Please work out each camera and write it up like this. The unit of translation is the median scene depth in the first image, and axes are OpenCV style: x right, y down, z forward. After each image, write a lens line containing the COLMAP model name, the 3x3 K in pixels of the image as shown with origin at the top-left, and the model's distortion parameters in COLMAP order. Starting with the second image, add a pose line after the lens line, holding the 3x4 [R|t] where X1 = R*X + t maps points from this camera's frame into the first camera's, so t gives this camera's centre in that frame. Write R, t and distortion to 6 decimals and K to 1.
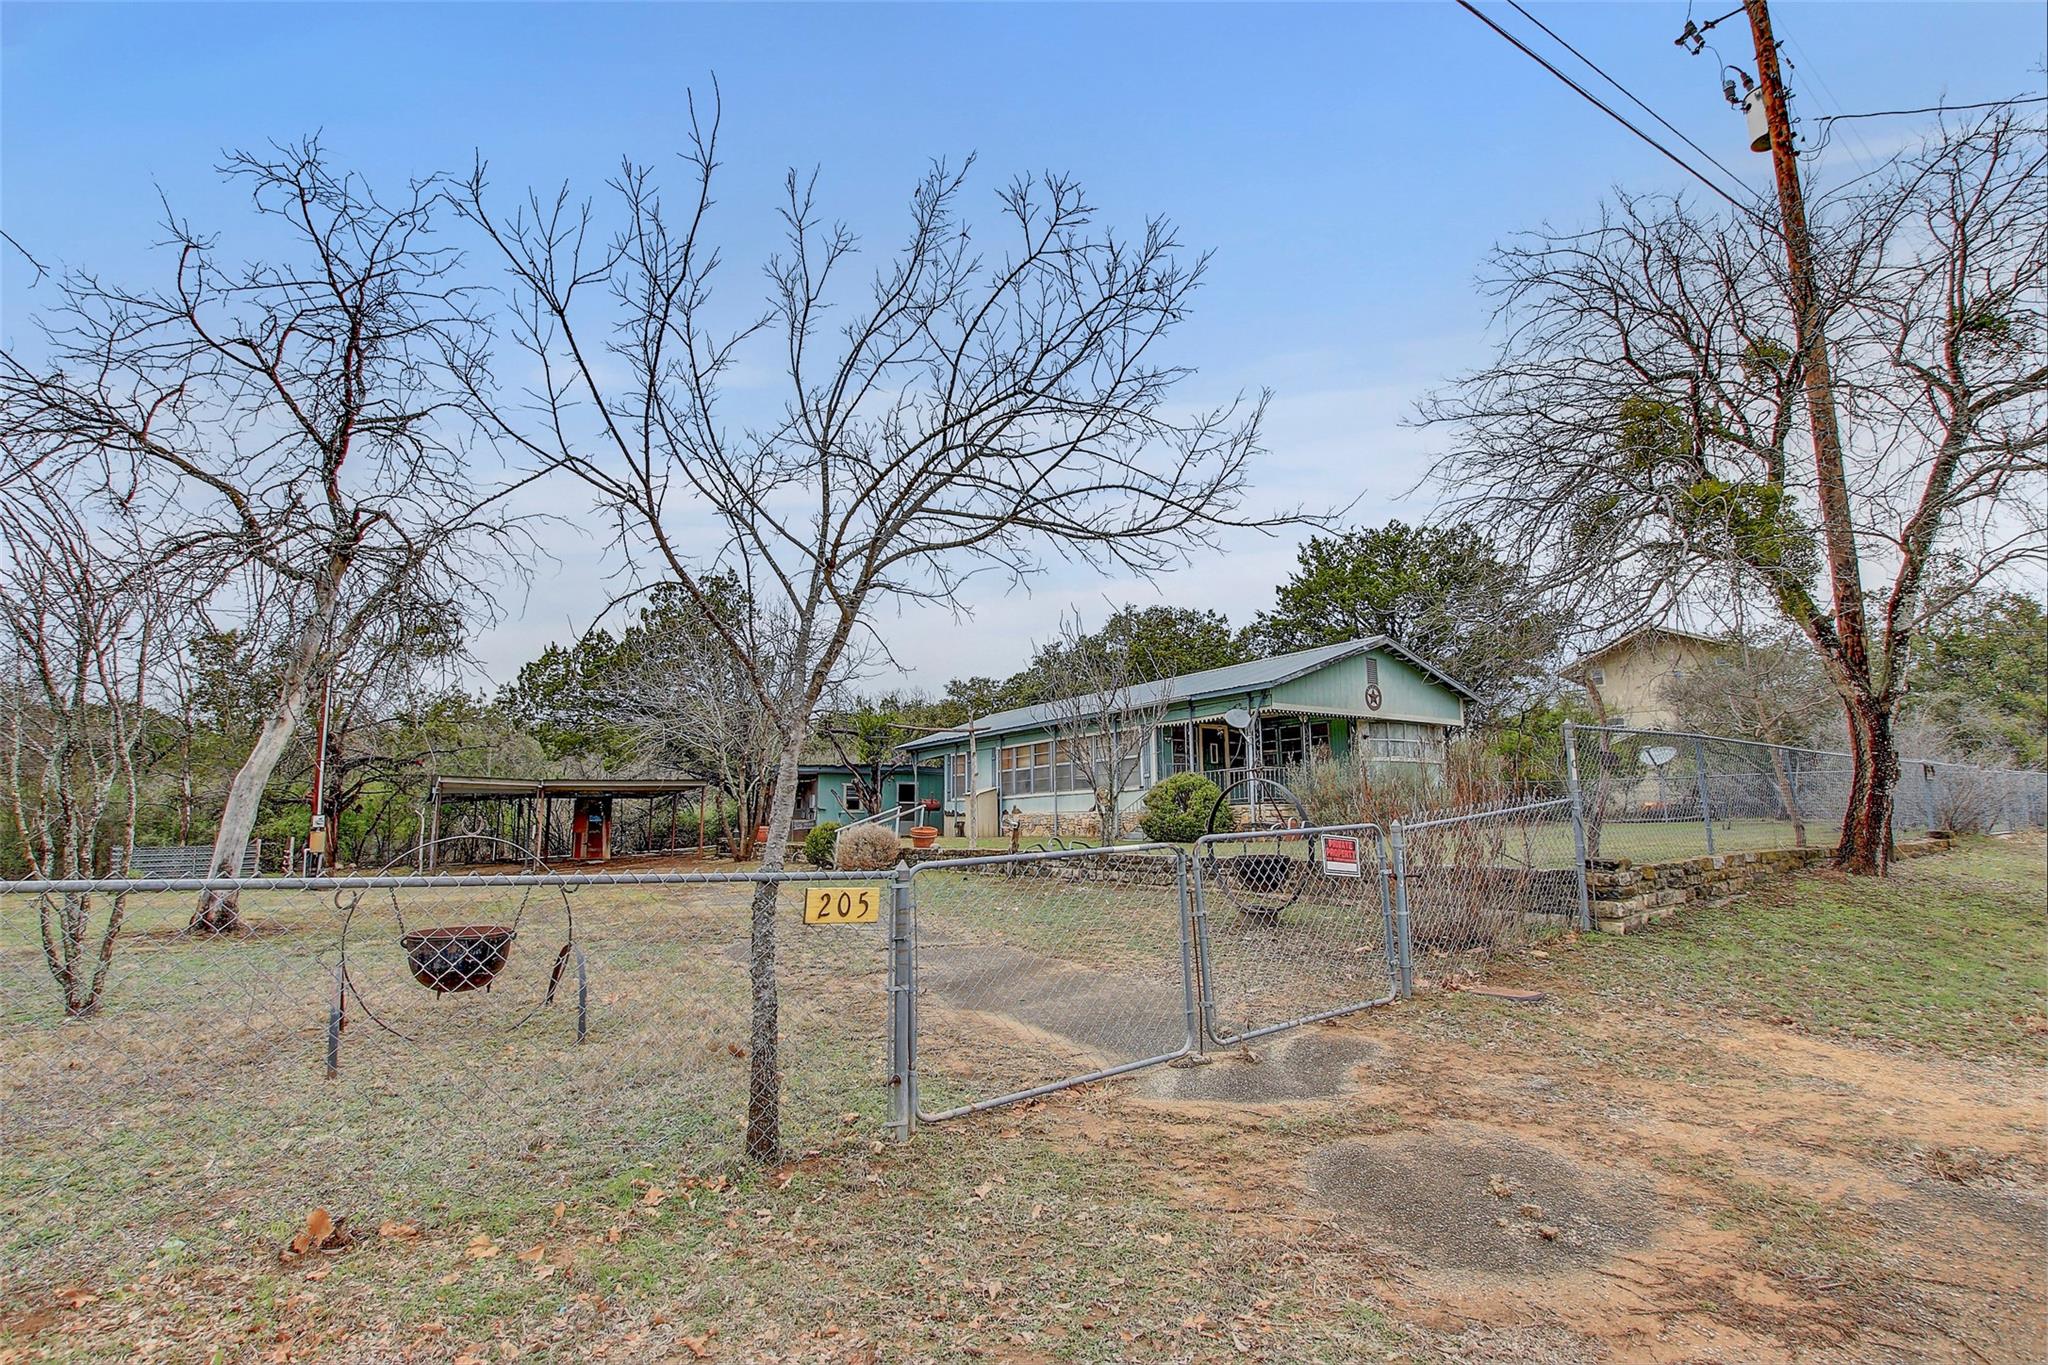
lens RADIAL K [[939.2, 0, 1019.7], [0, 939.2, 691.9], [0, 0, 1]] dist [-0.026530, 0.000047]
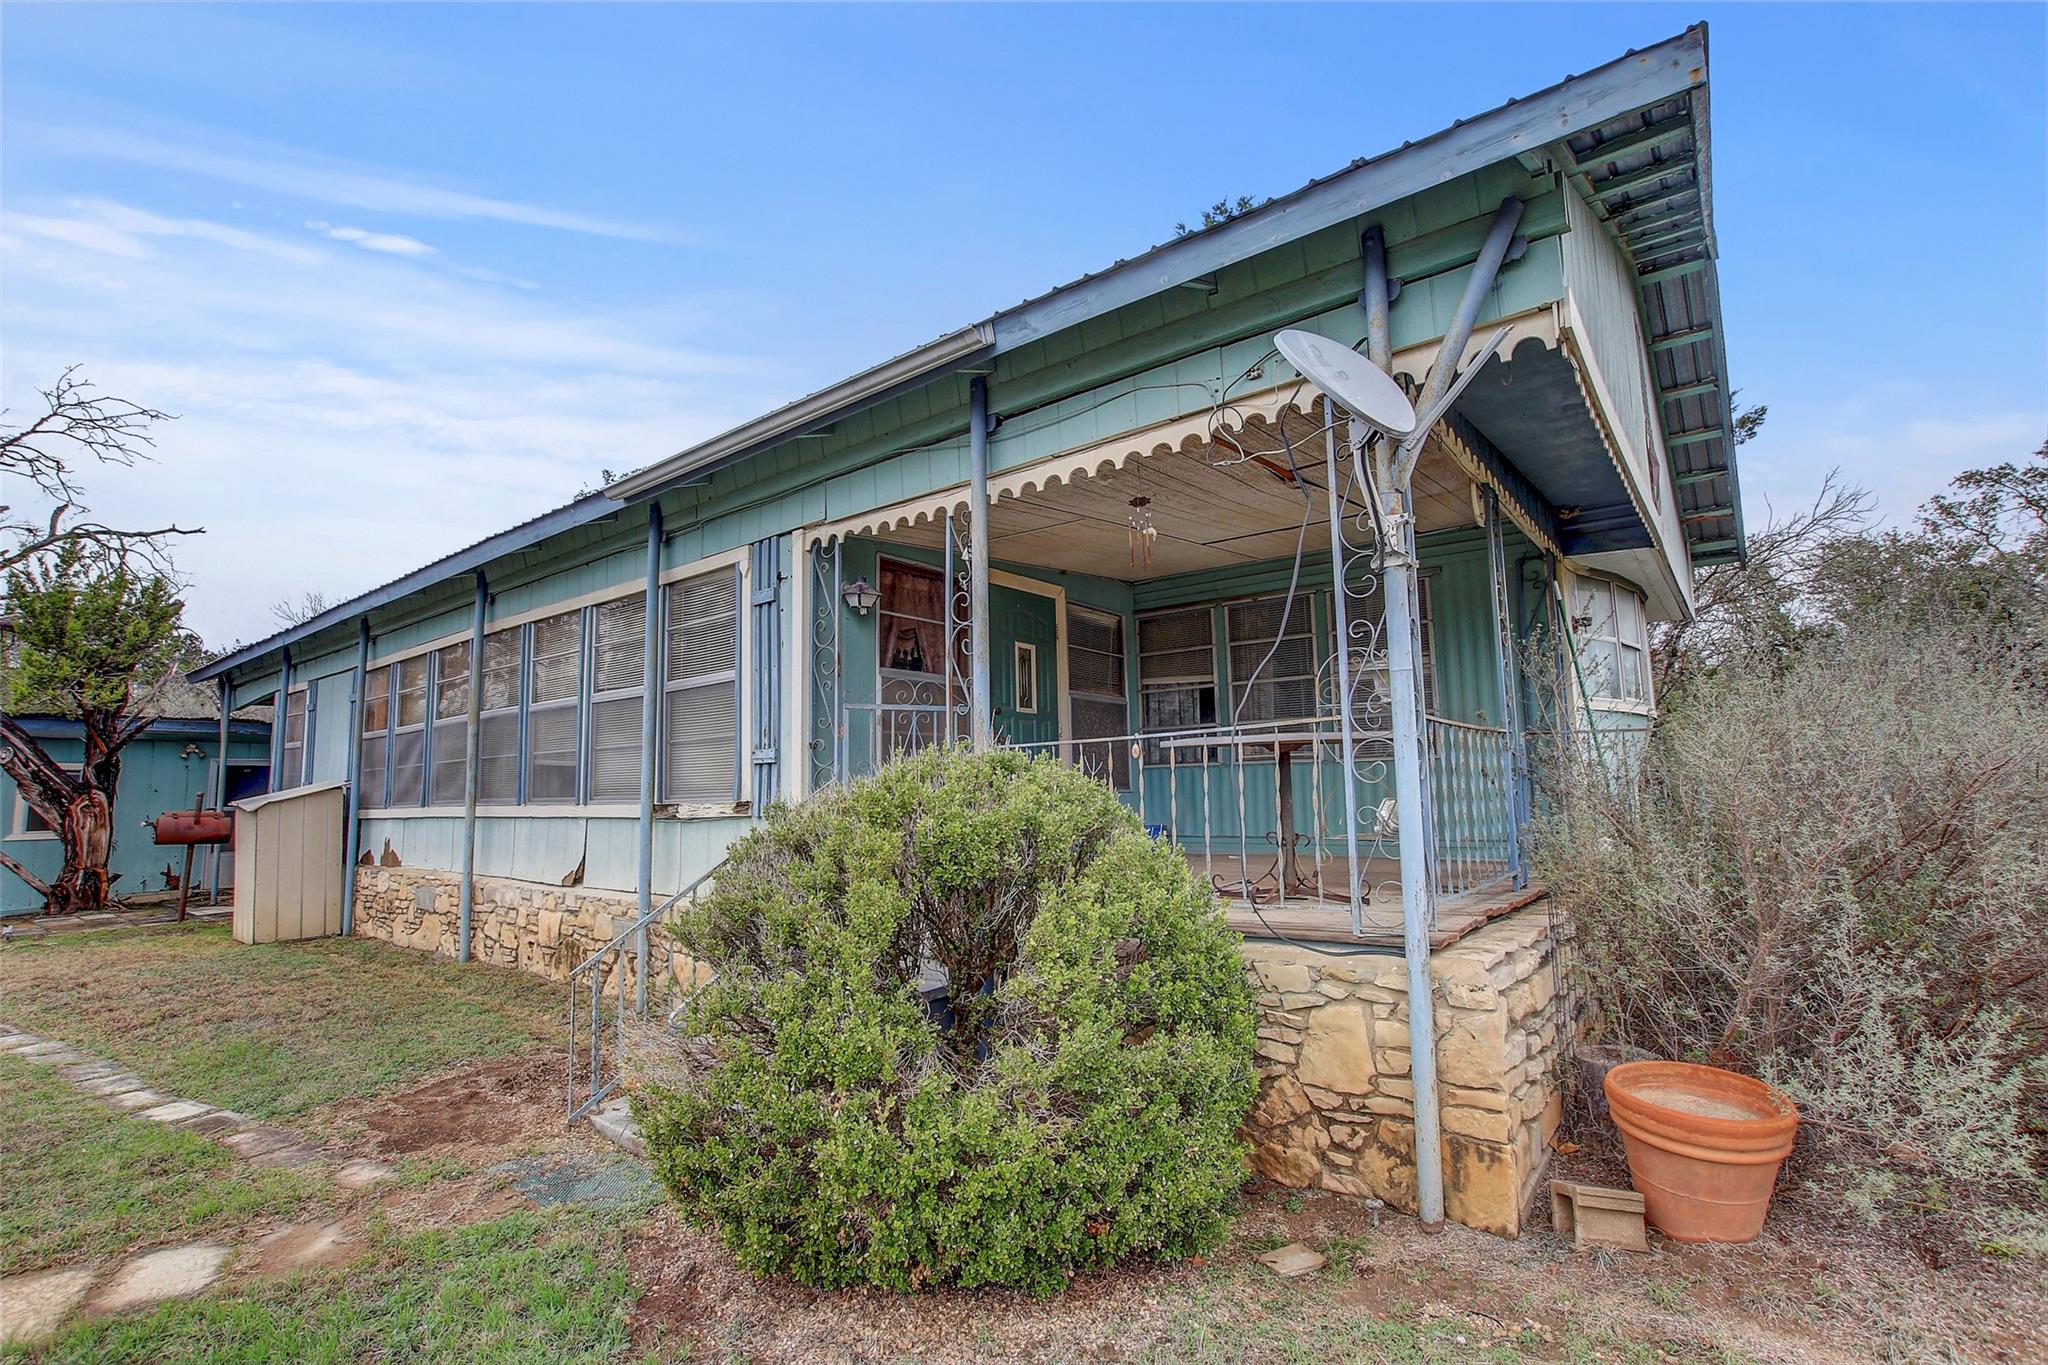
lens RADIAL K [[939.2, 0, 1102.2], [0, 939.2, 673.6], [0, 0, 1]] dist [-0.026530, 0.000047]
pose [[0.923619, 0.029039, 0.382210, 0.094317], [-0.036361, 0.999267, 0.011945, 0.047955], [-0.381583, -0.024930, 0.923998, 0.579574]]
